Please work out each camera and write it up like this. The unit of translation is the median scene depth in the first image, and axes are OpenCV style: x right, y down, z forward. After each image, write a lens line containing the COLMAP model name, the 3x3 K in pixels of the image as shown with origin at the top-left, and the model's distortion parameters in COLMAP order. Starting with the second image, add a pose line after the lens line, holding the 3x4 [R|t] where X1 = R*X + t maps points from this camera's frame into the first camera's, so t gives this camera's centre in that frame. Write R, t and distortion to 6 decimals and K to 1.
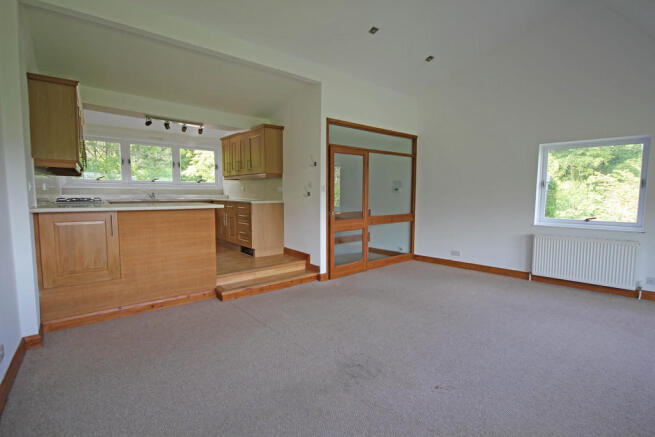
lens RADIAL K [[315.2, 0, 329.7], [0, 315.2, 217.0], [0, 0, 1]] dist [0.001052, -0.000027]
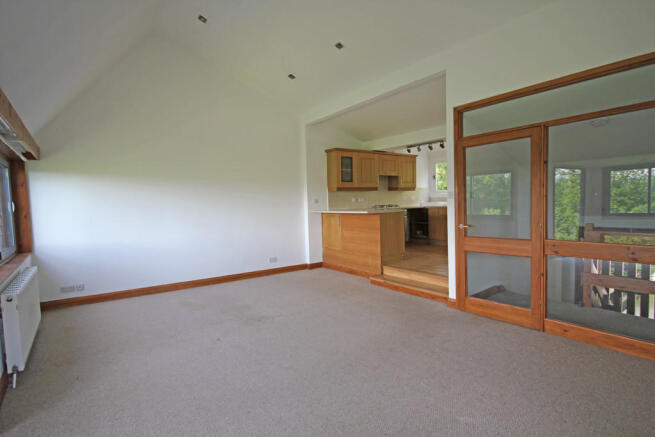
lens RADIAL K [[315.2, 0, 328.0], [0, 315.2, 219.7], [0, 0, 1]] dist [0.001052, -0.000027]
pose [[-0.037196, 0.044885, -0.998299, 0.814501], [-0.057667, 0.997230, 0.046985, -0.045345], [0.997643, 0.059317, -0.034504, 0.710086]]
